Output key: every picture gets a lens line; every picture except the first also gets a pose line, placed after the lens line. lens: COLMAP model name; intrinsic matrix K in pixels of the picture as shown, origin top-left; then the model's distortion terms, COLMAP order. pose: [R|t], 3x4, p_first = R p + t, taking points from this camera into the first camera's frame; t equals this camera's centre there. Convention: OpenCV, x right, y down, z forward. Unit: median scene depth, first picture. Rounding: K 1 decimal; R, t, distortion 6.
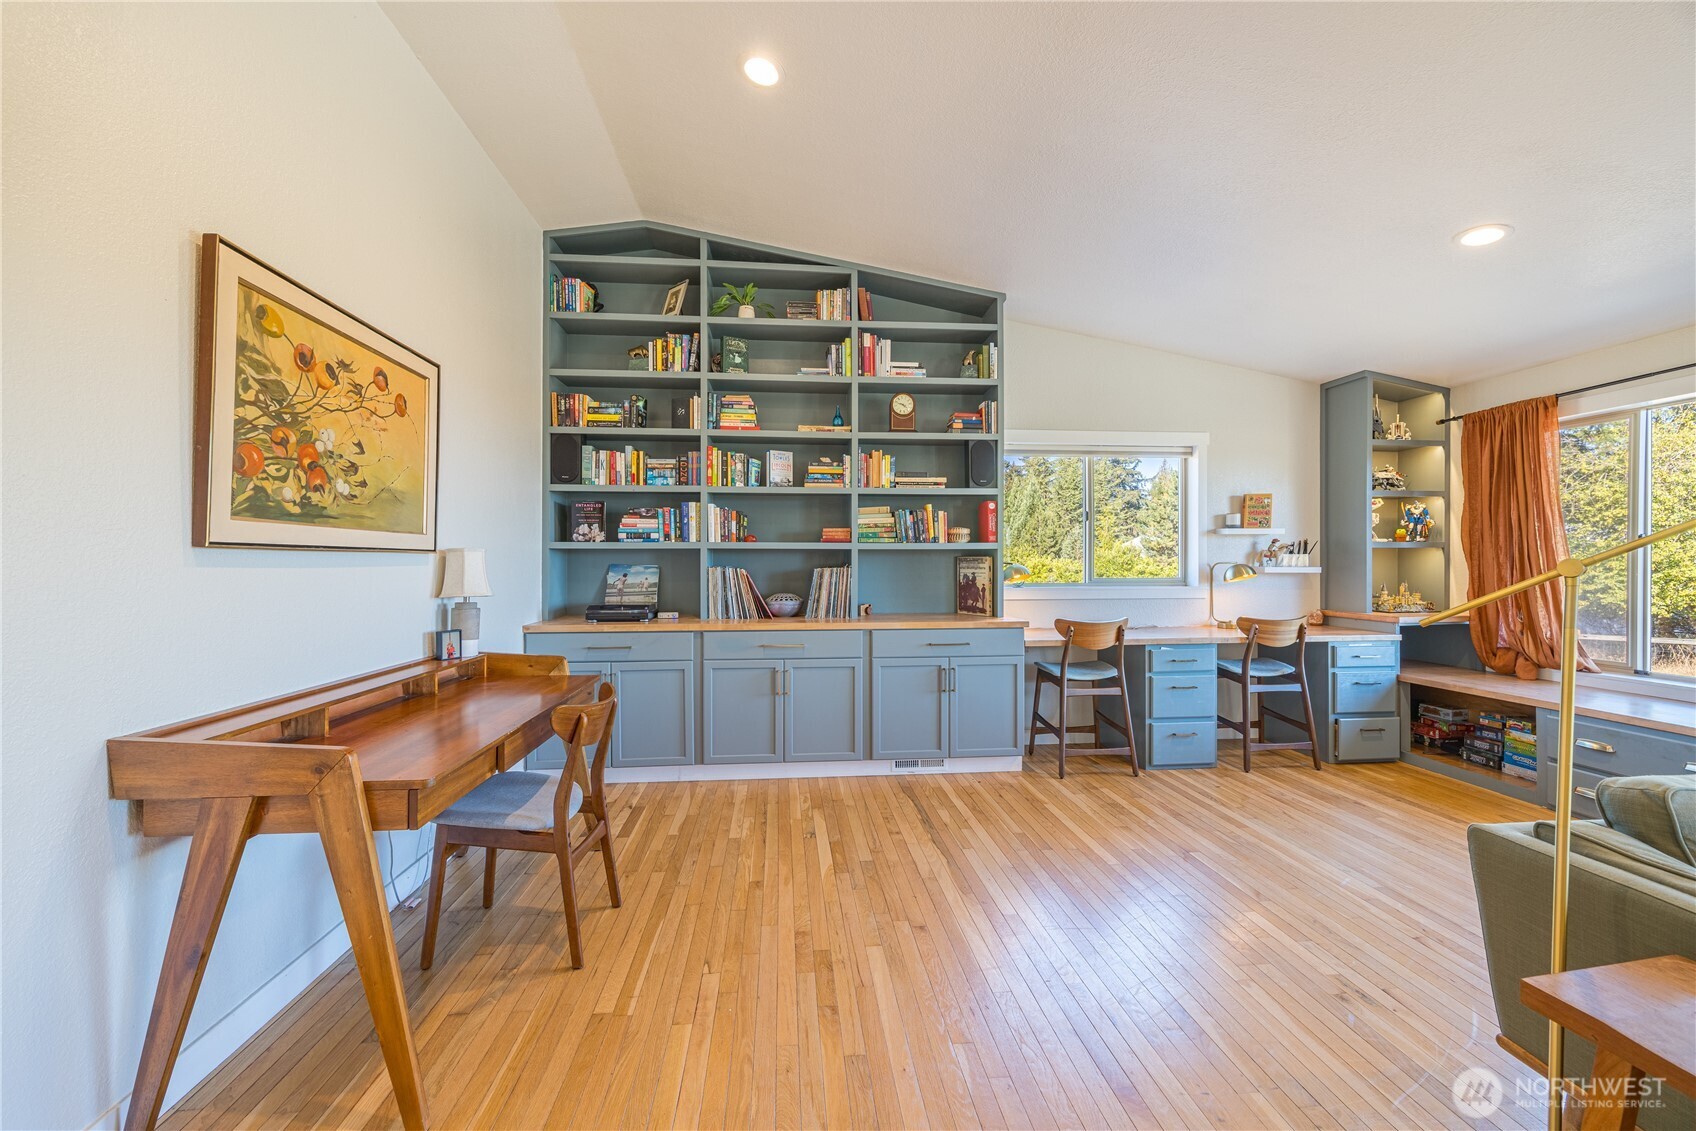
lens RADIAL K [[646.1, 0, 852.7], [0, 646.1, 566.8], [0, 0, 1]] dist [-0.000389, 0.000041]
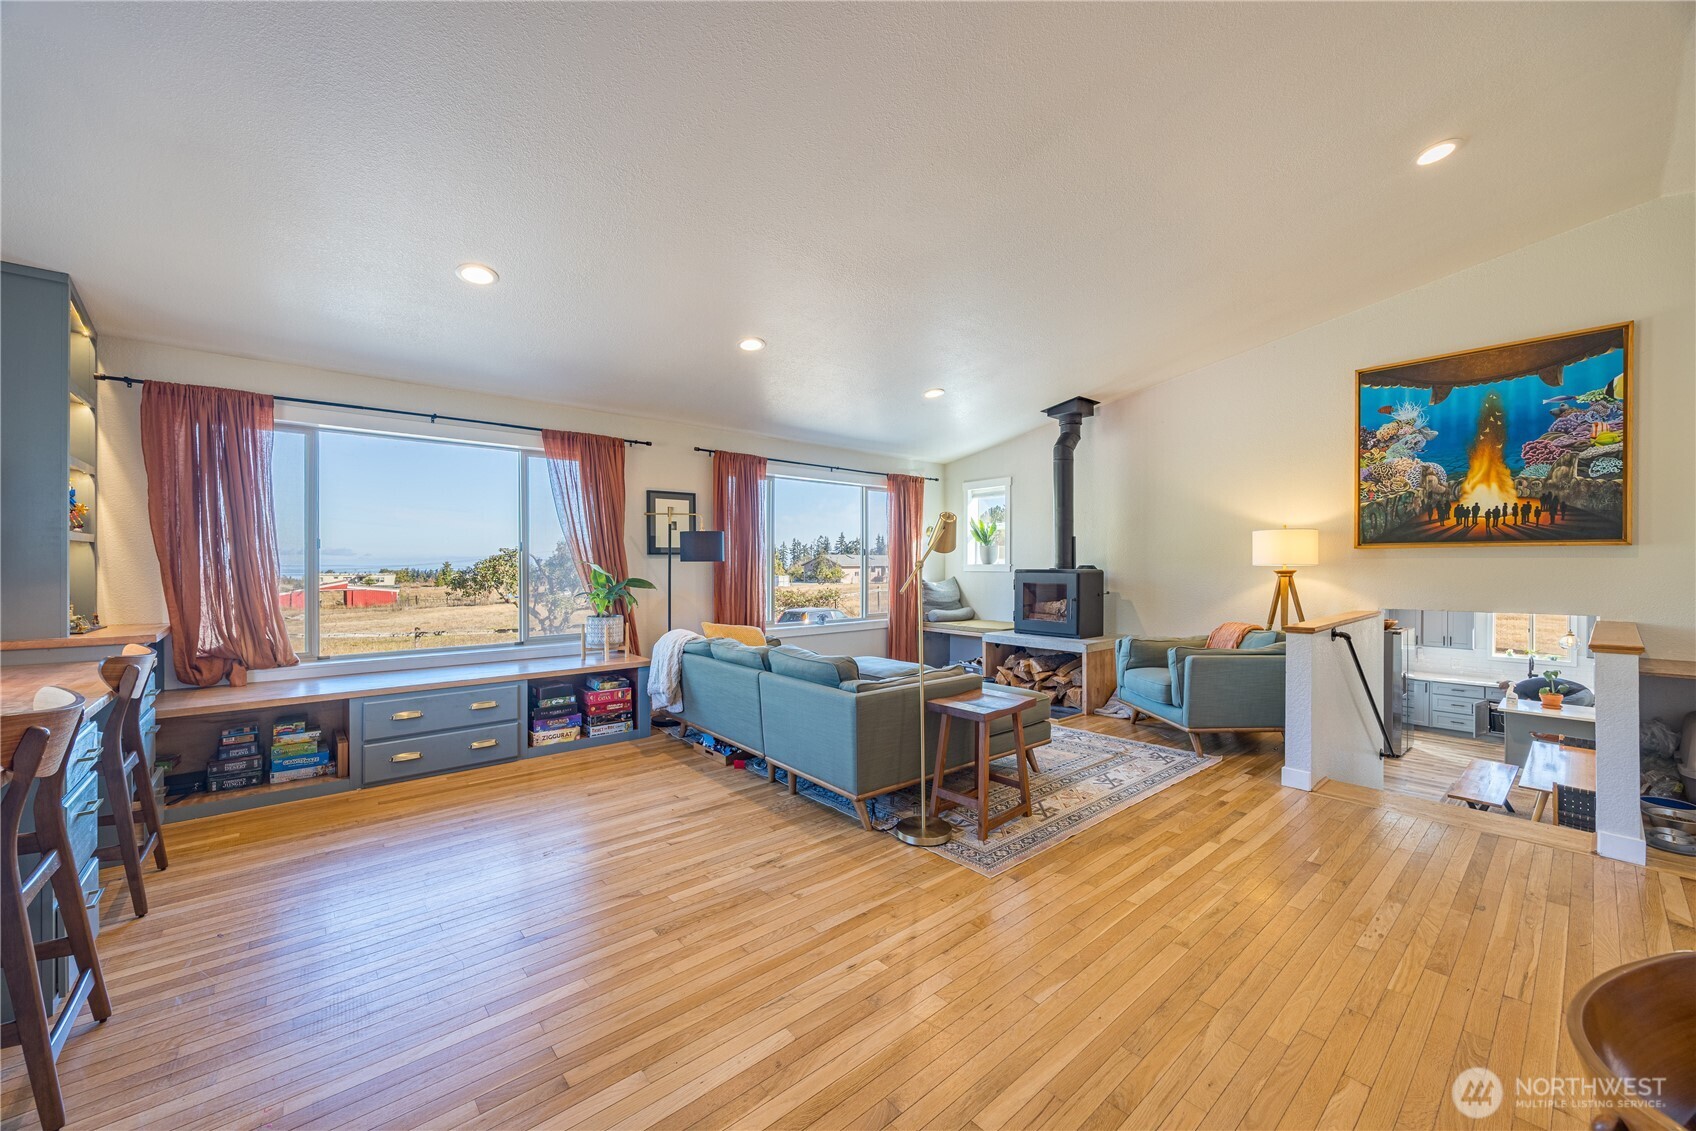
lens RADIAL K [[641.1, 0, 850.2], [0, 641.1, 553.2], [0, 0, 1]] dist [-0.000151, -0.000220]
pose [[-0.564155, 0.014521, 0.825541, -0.241935], [0.006635, 0.999893, -0.013054, -0.000753], [-0.825642, -0.001887, -0.564191, 0.812478]]
